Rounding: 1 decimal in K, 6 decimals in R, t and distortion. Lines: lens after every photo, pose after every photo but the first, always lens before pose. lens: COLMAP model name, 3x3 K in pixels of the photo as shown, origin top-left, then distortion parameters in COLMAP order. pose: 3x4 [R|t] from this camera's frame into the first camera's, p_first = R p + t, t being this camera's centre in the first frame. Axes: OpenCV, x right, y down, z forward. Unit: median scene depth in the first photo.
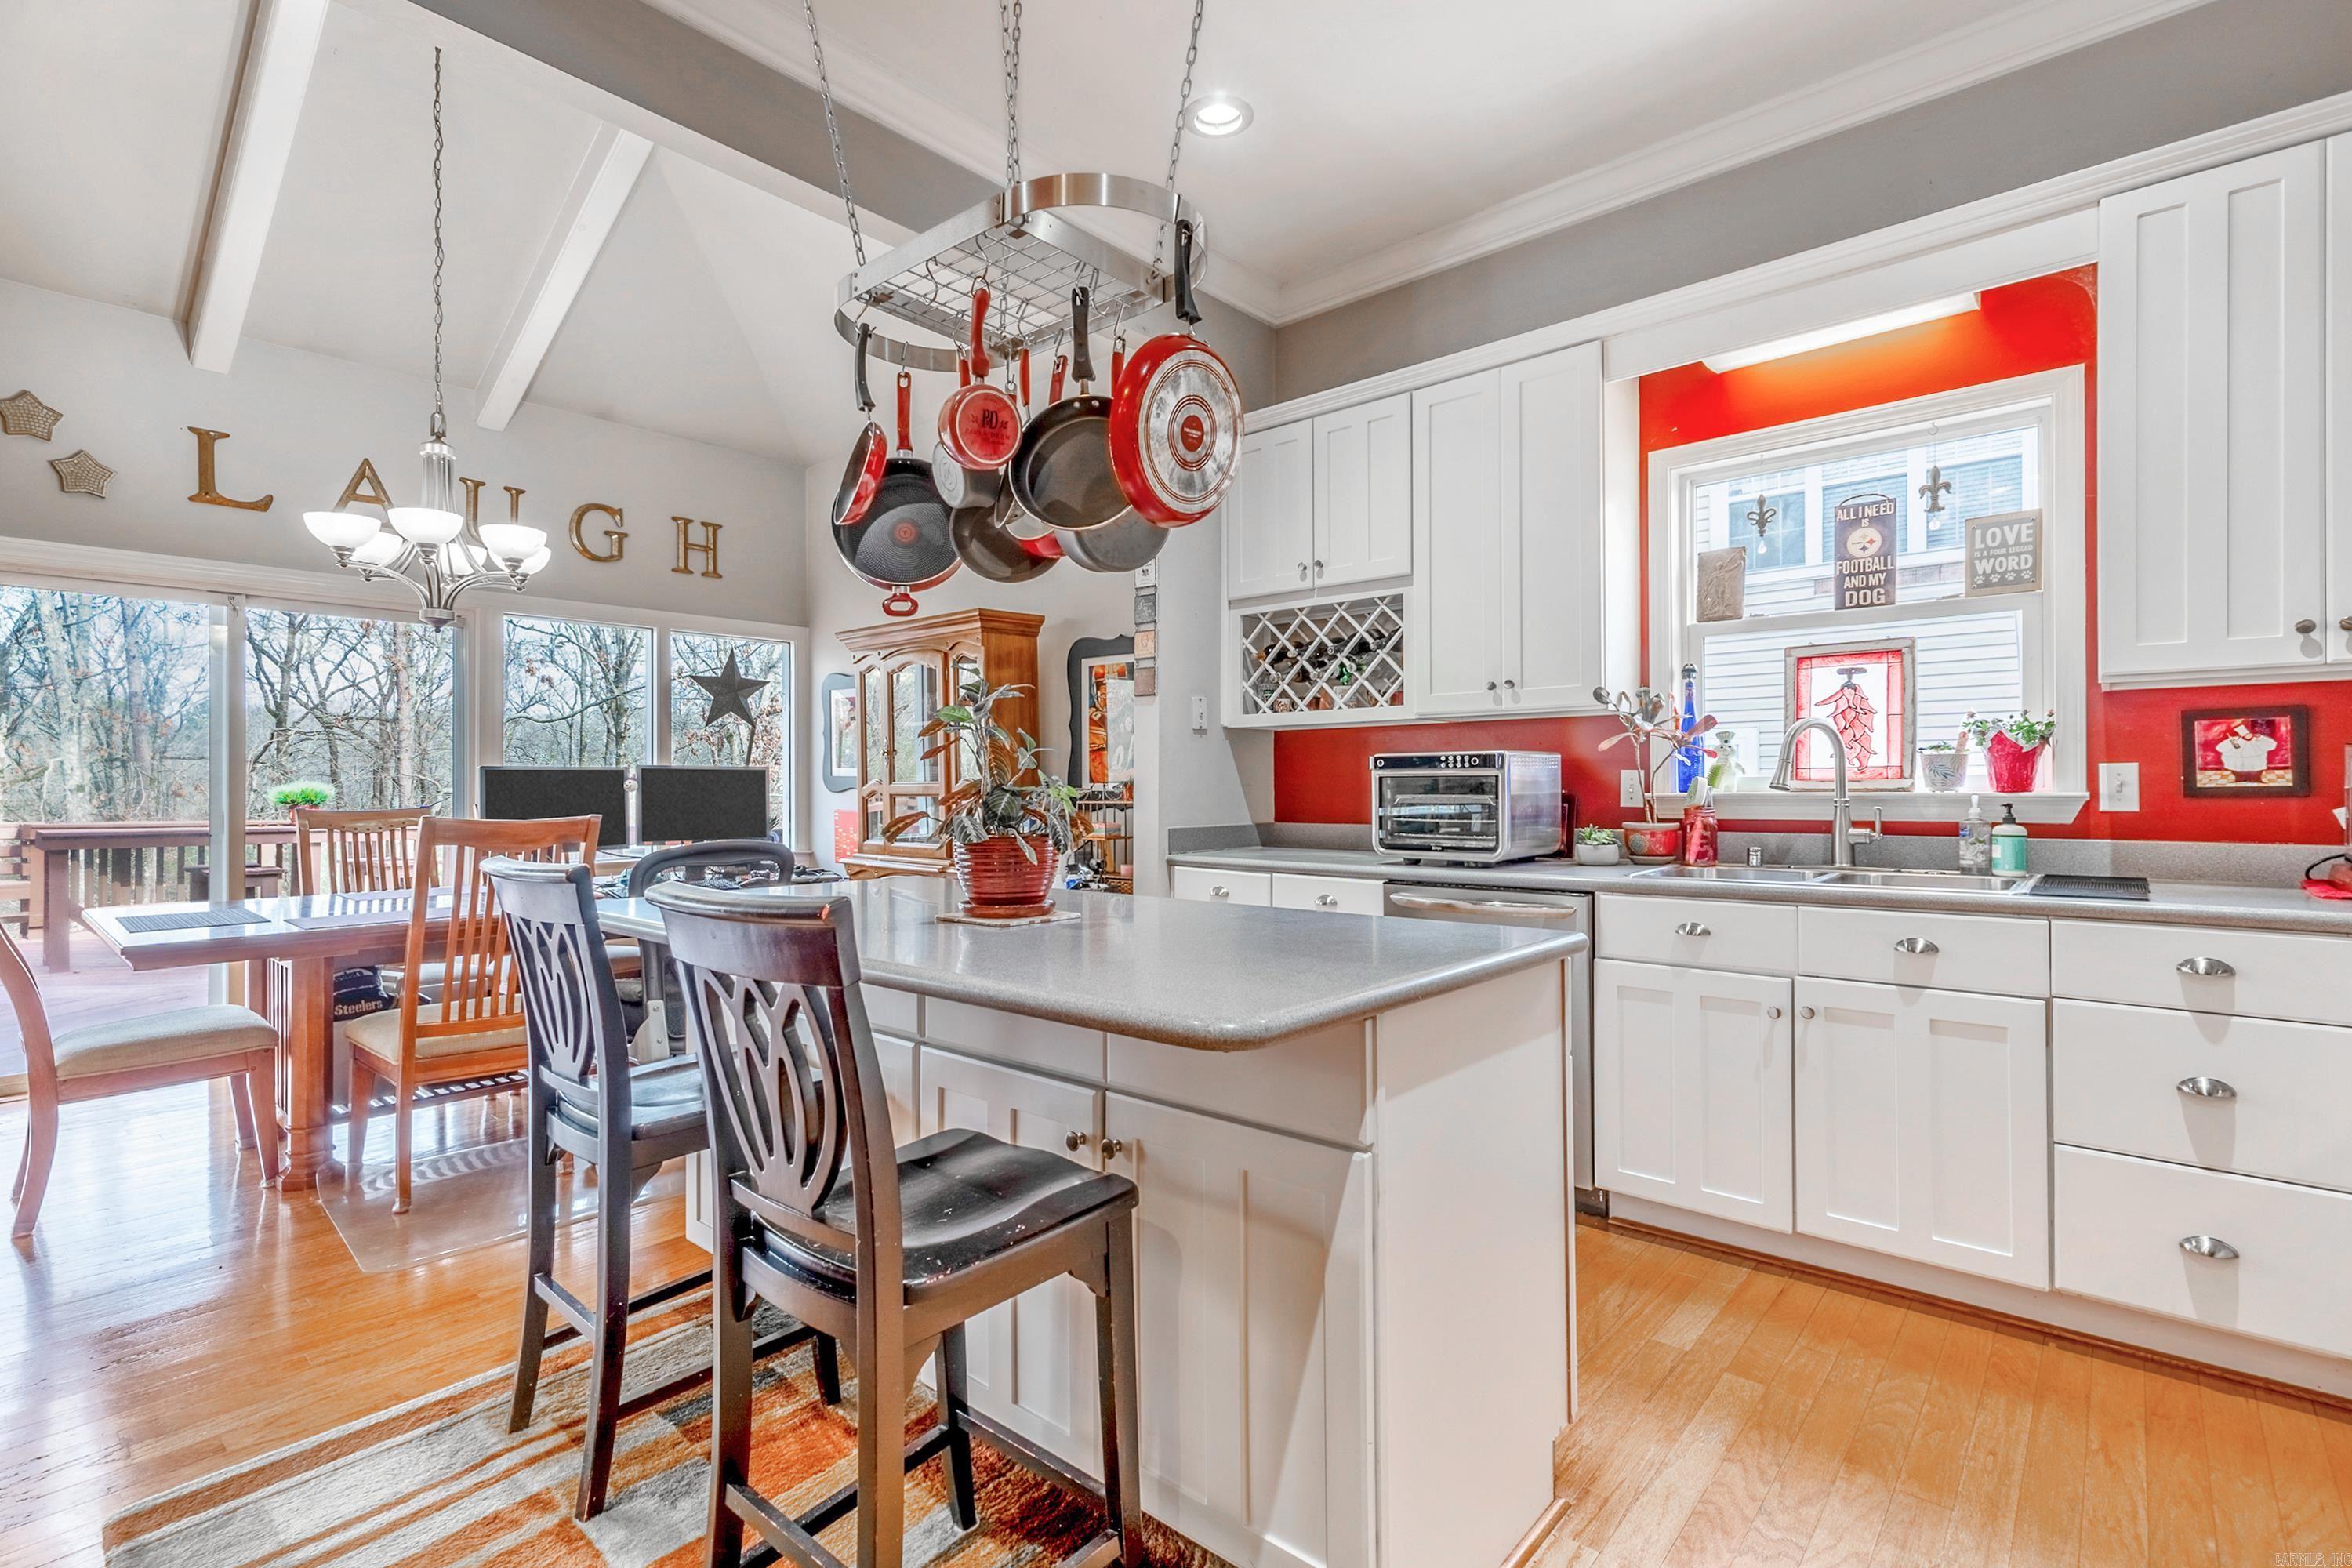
lens RADIAL K [[1074.0, 0, 1199.8], [0, 1074.0, 798.3], [0, 0, 1]] dist [0.005915, -0.000384]
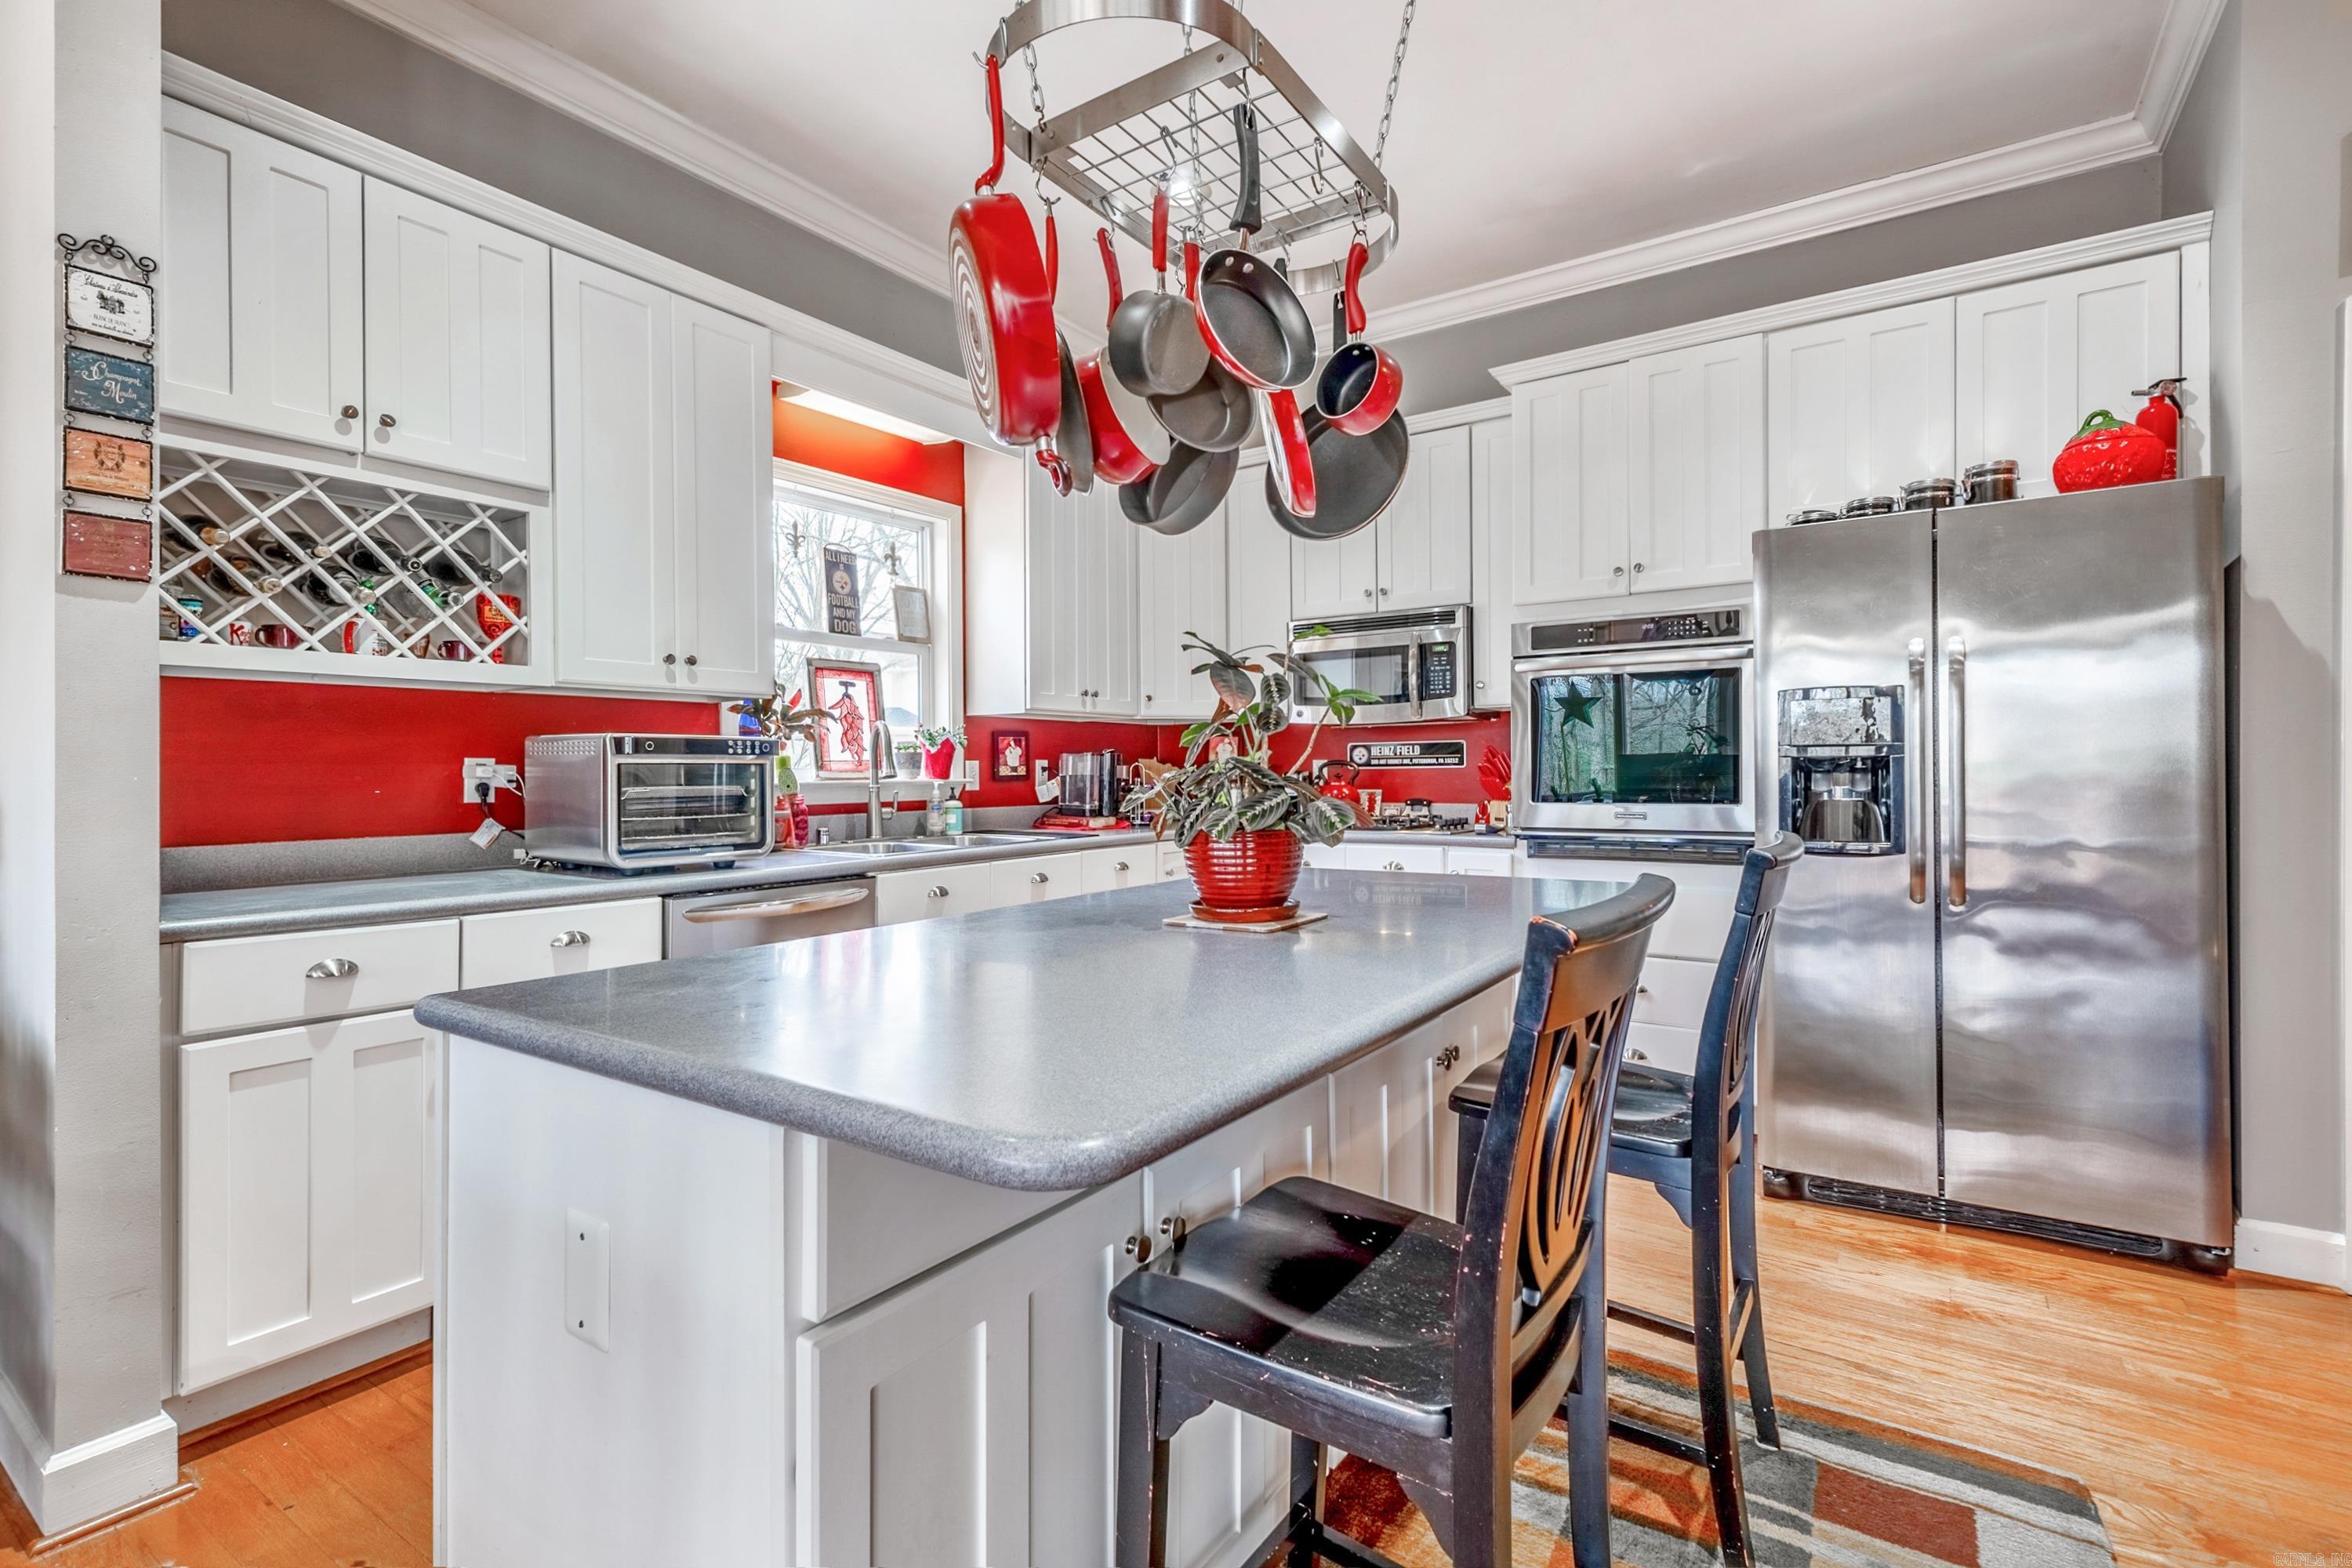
lens RADIAL K [[1074.0, 0, 1145.6], [0, 1074.0, 780.0], [0, 0, 1]] dist [0.005915, -0.000384]
pose [[-0.081515, -0.004345, 0.996663, -0.593754], [0.019350, 0.999795, 0.005942, -0.006338], [-0.996484, 0.019770, -0.081415, 0.673422]]
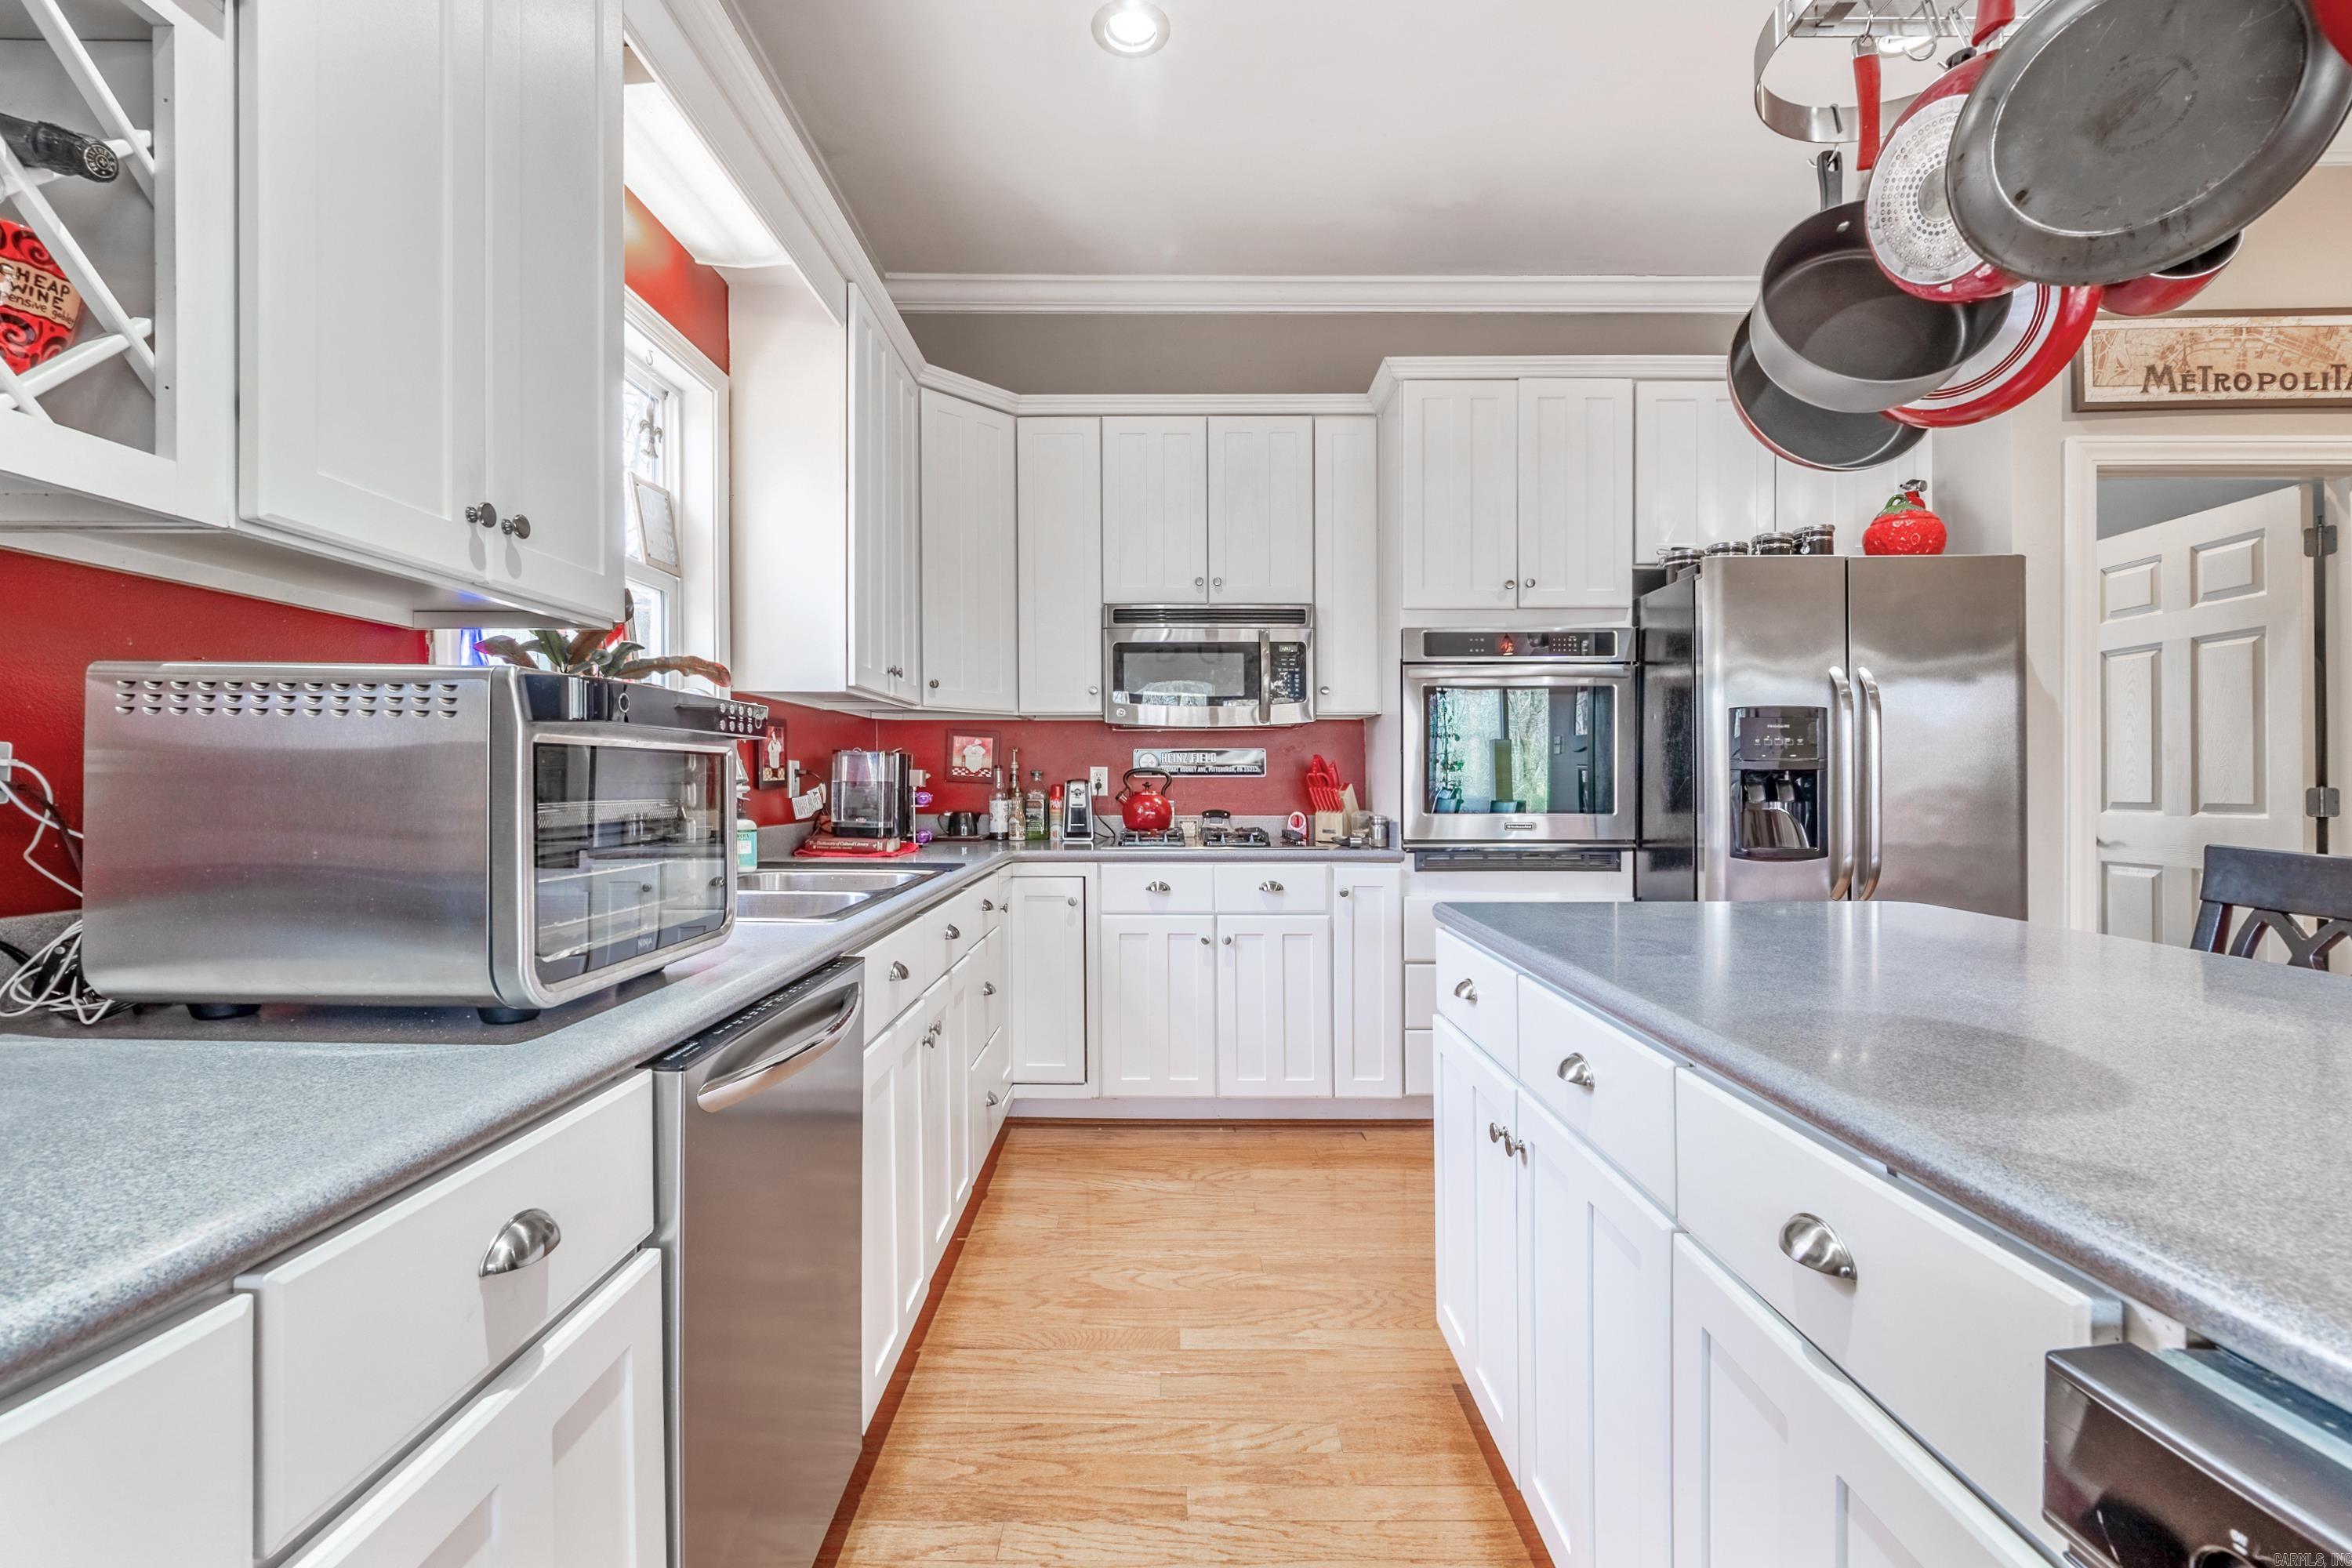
lens RADIAL K [[1015.9, 0, 1162.9], [0, 1015.9, 771.0], [0, 0, 1]] dist [0.006656, 0.000450]
pose [[-0.632199, 0.009158, 0.774752, -0.156331], [0.009830, 0.999944, -0.003799, -0.010002], [-0.774744, 0.005214, -0.632254, 1.011204]]
